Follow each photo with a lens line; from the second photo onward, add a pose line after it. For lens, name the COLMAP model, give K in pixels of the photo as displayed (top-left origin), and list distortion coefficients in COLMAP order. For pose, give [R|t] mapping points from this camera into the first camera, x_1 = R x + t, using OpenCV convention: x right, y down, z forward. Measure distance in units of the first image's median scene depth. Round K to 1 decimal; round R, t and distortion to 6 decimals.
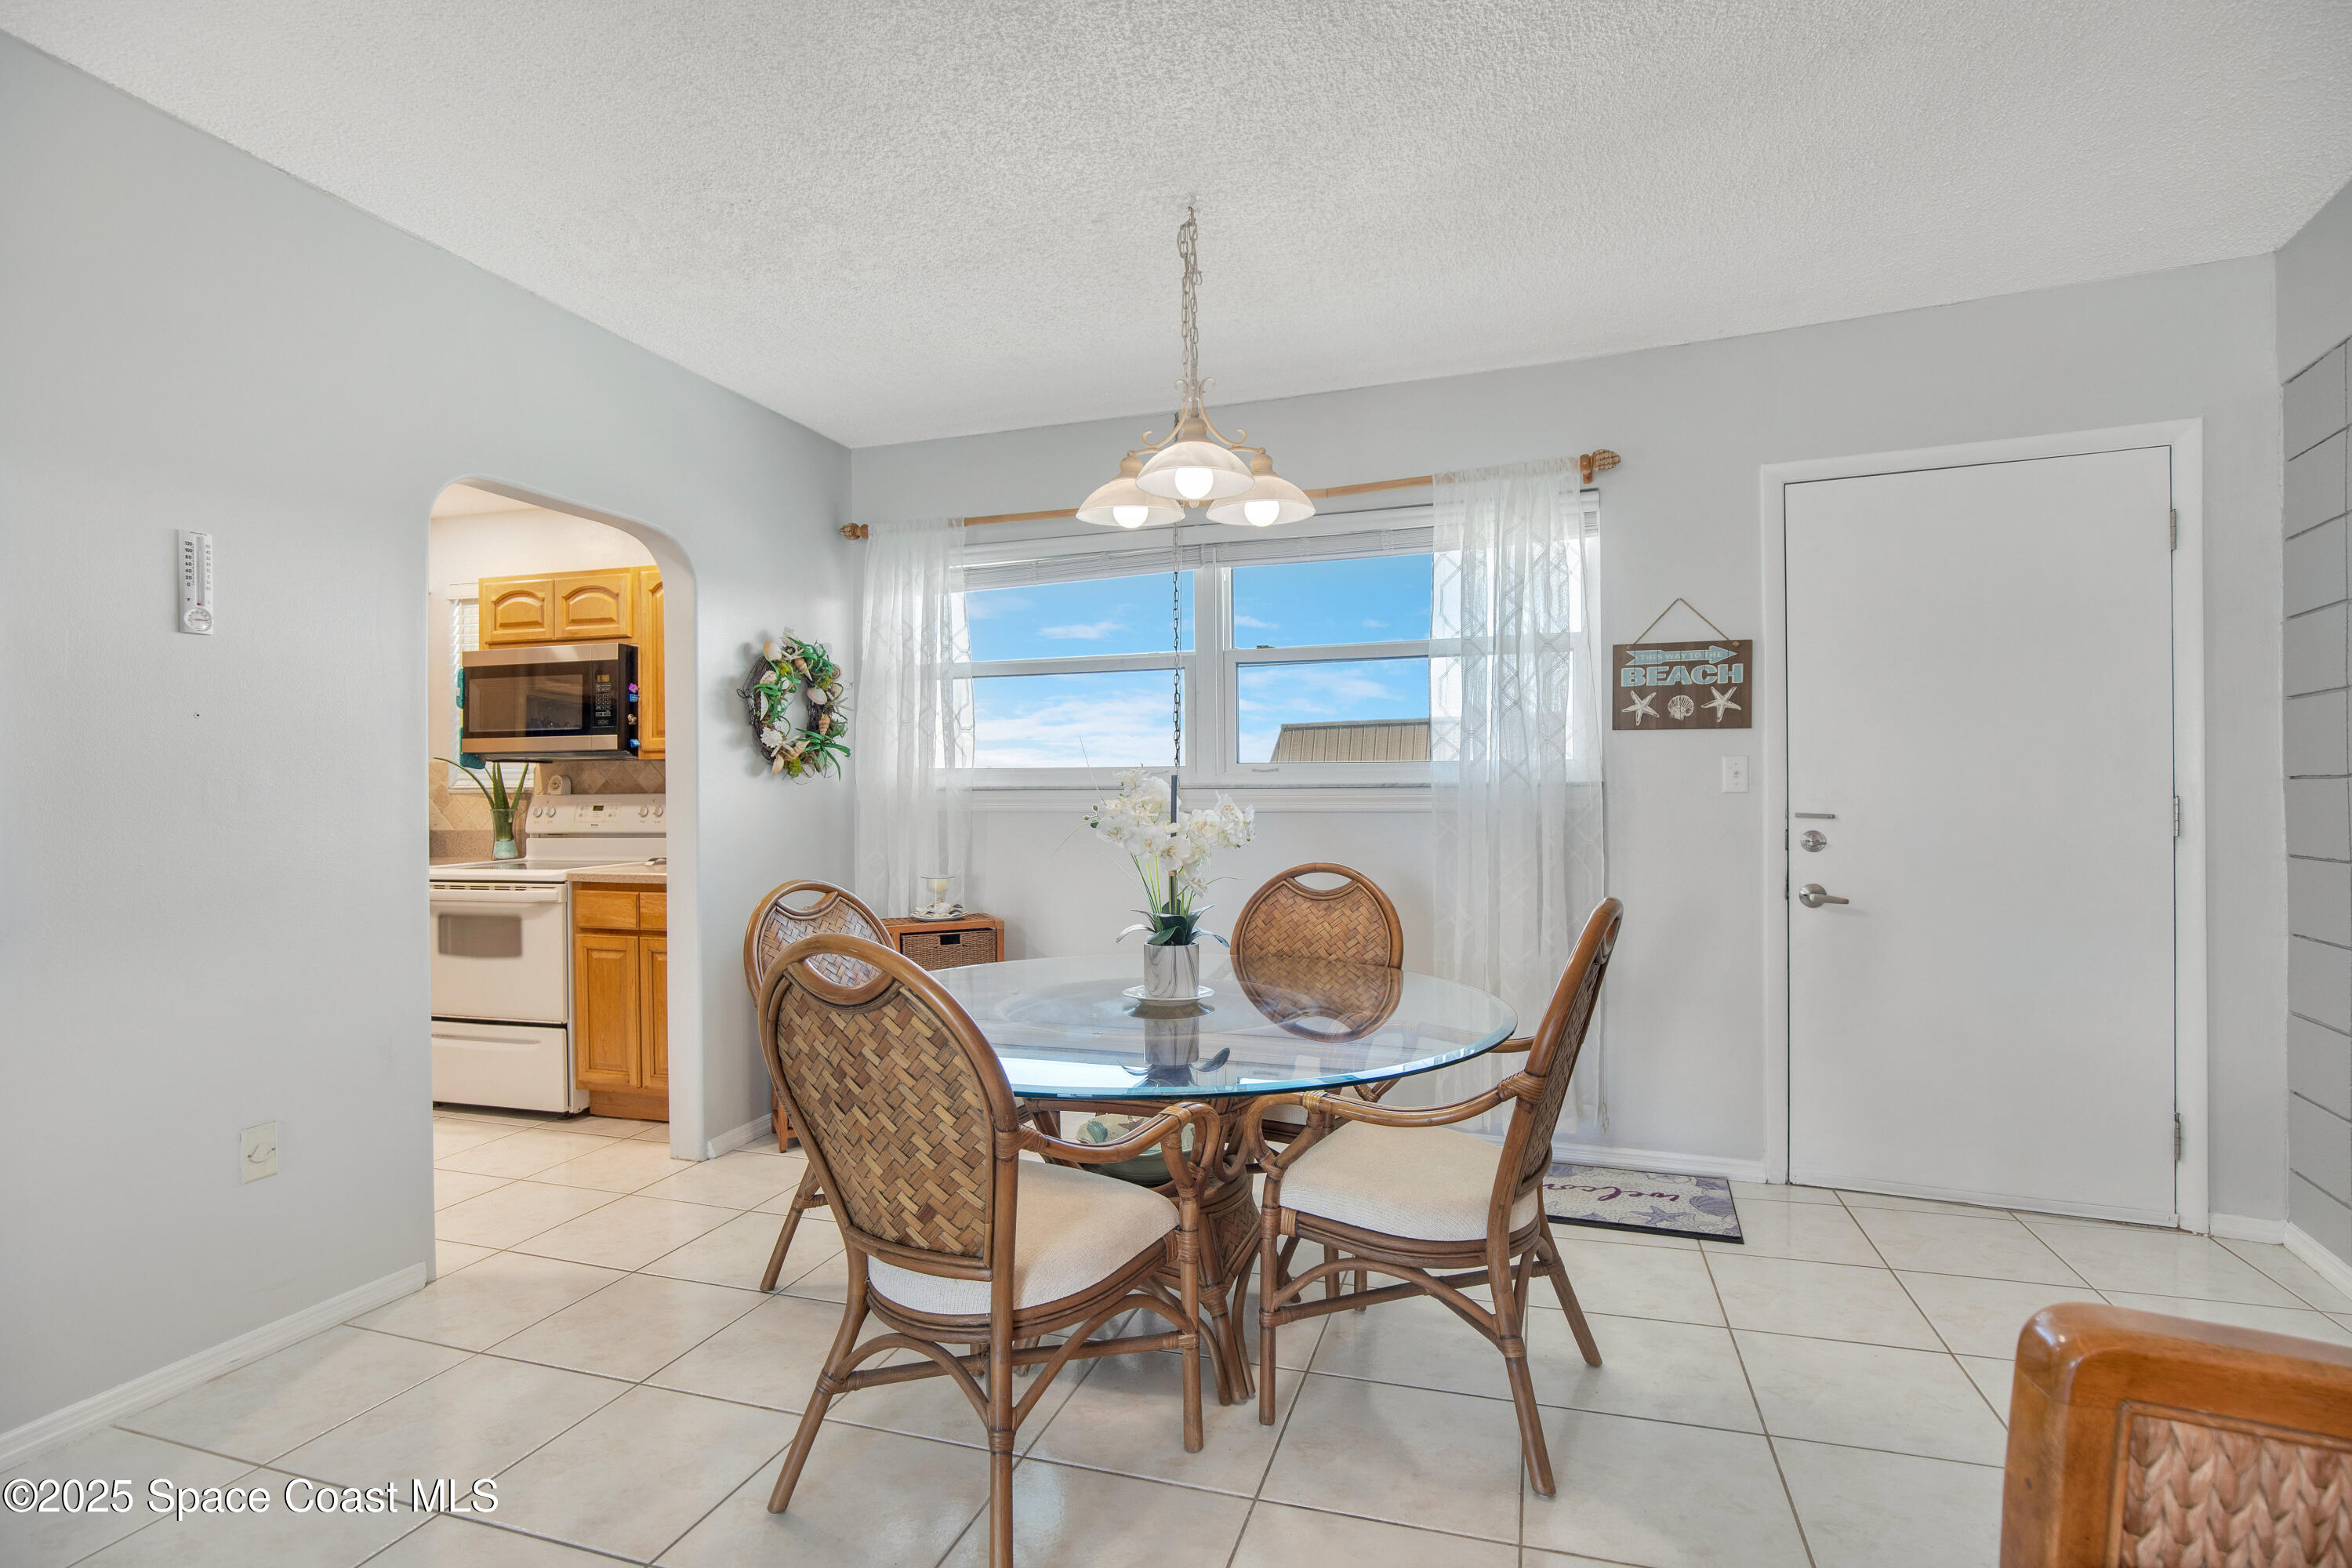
lens RADIAL K [[1108.4, 0, 1168.7], [0, 1108.4, 797.2], [0, 0, 1]] dist [-0.010105, -0.000844]
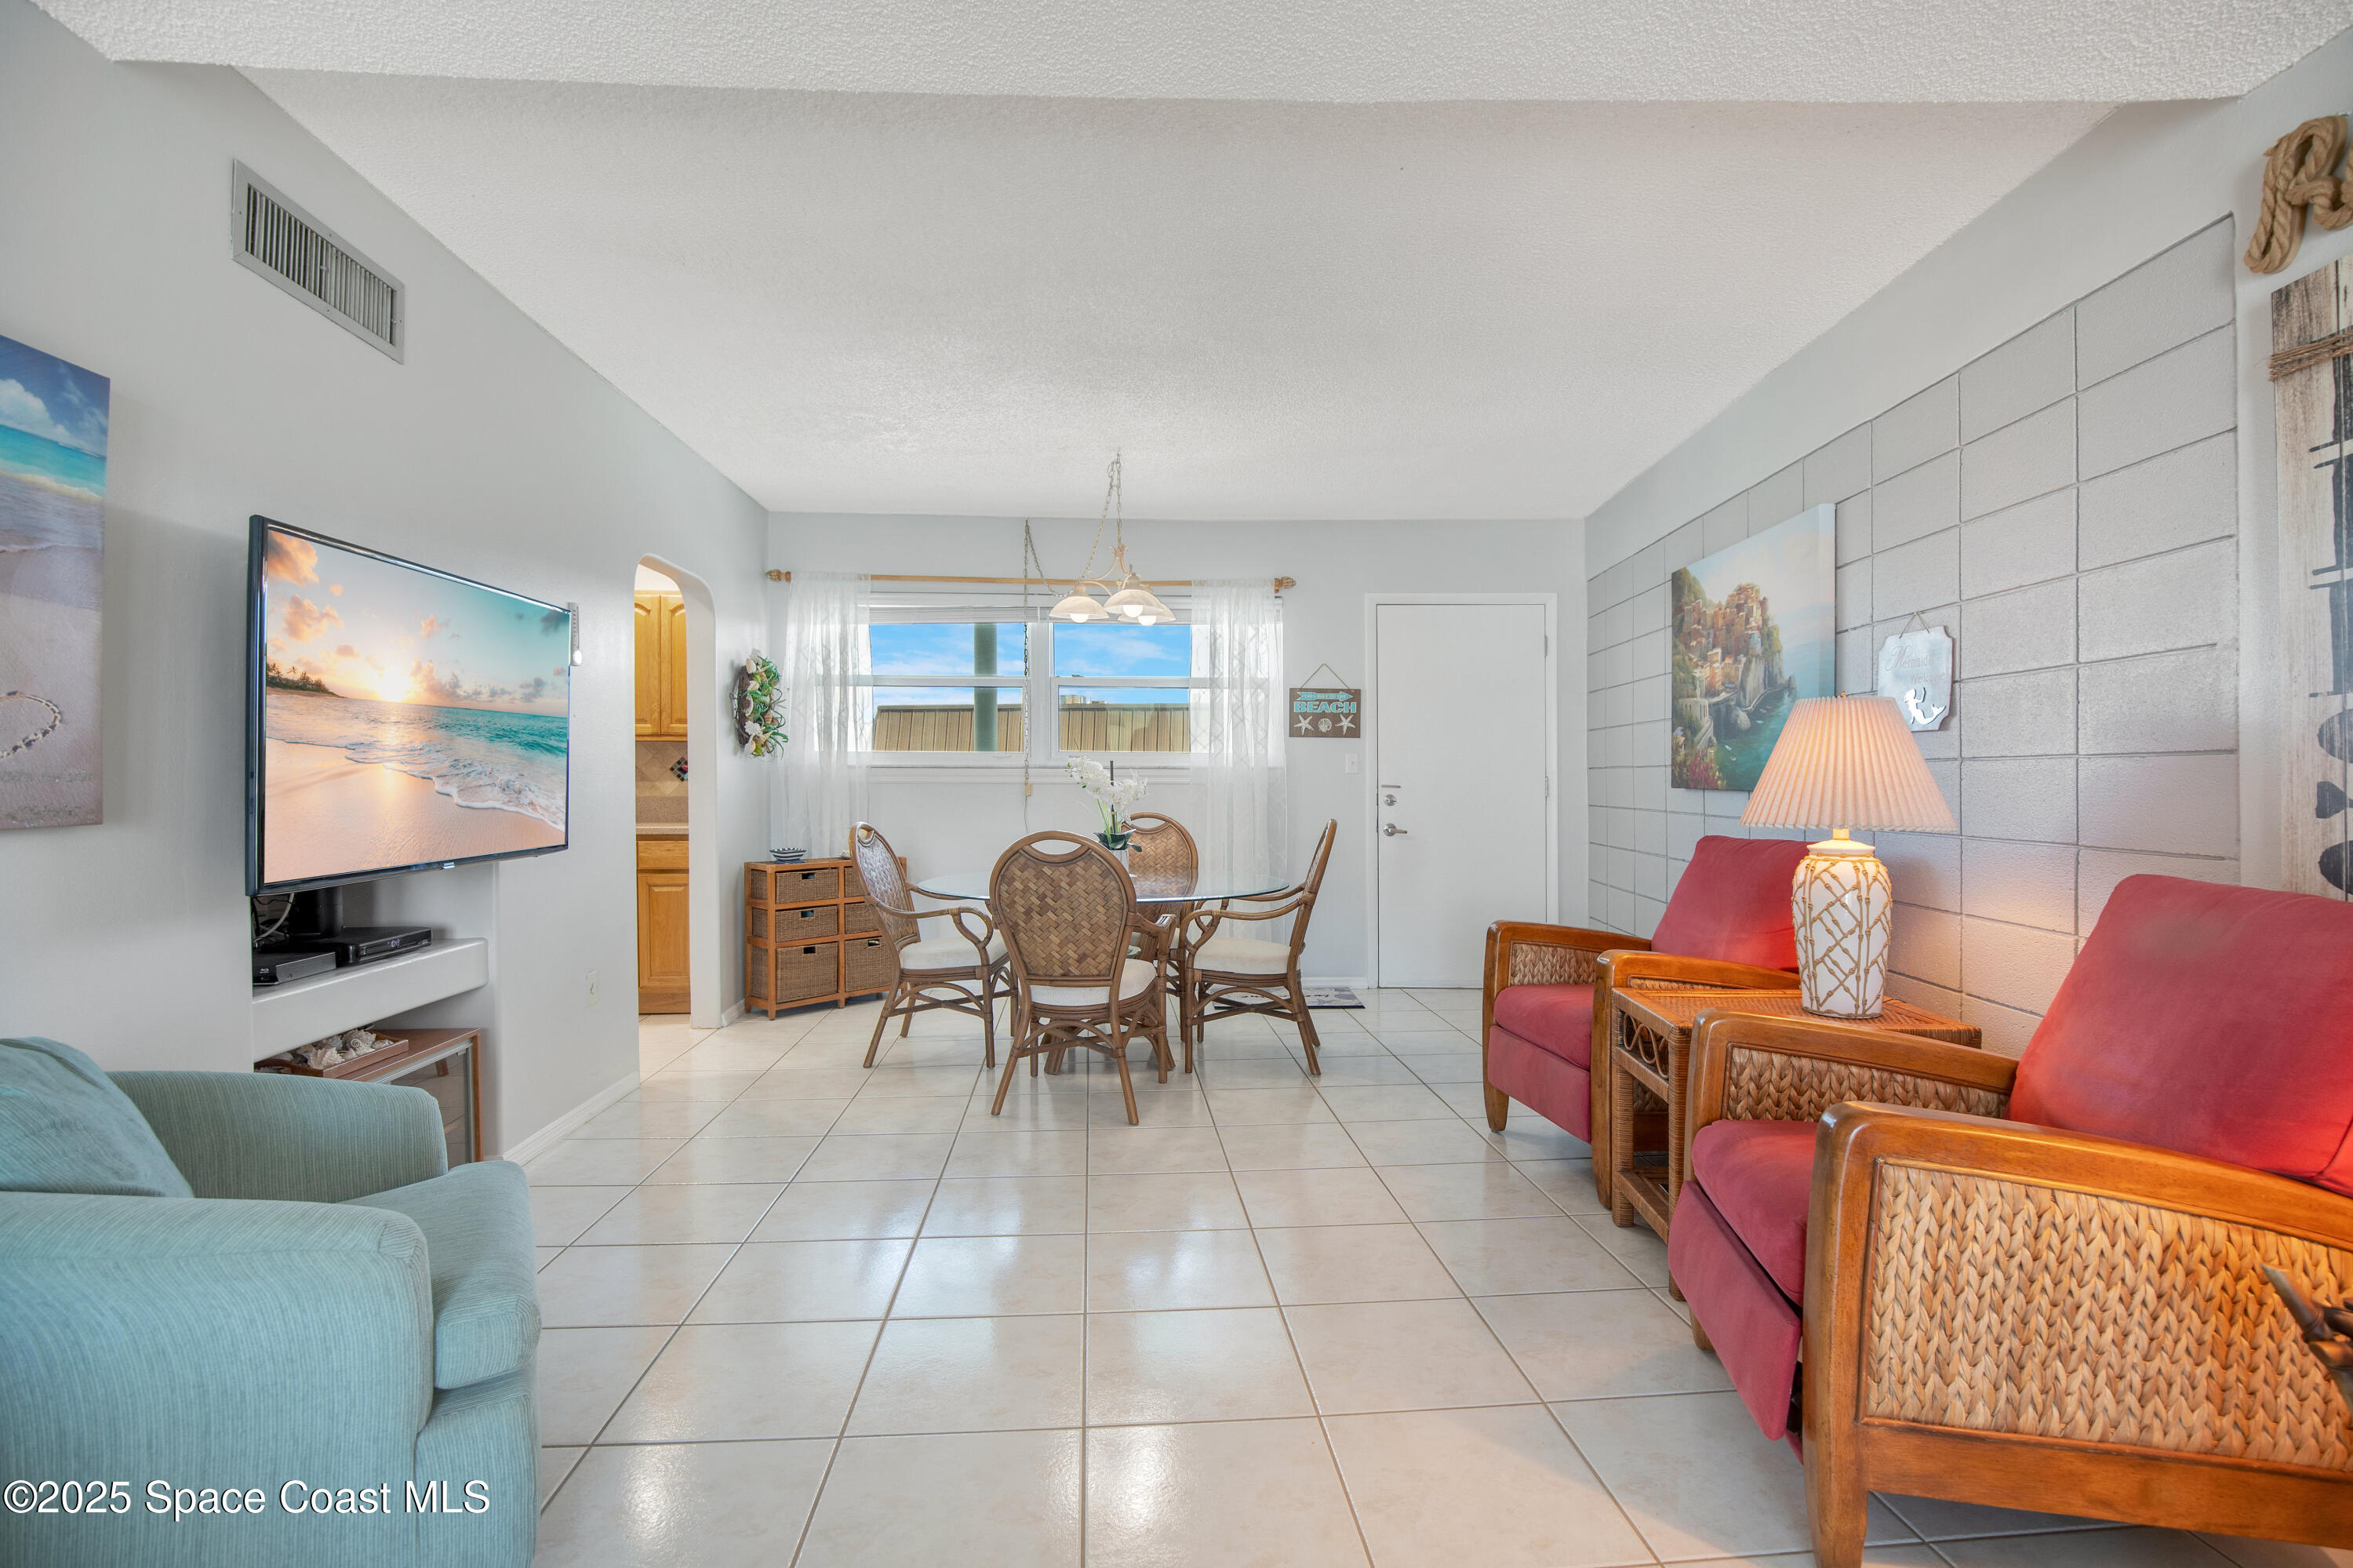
lens RADIAL K [[1156.2, 0, 1180.2], [0, 1156.2, 775.6], [0, 0, 1]] dist [-0.021727, 0.000228]
pose [[0.917313, 0.008849, 0.398069, -0.488314], [-0.007001, 0.999957, -0.006098, 0.012296], [-0.398106, 0.002807, 0.917335, -0.608172]]
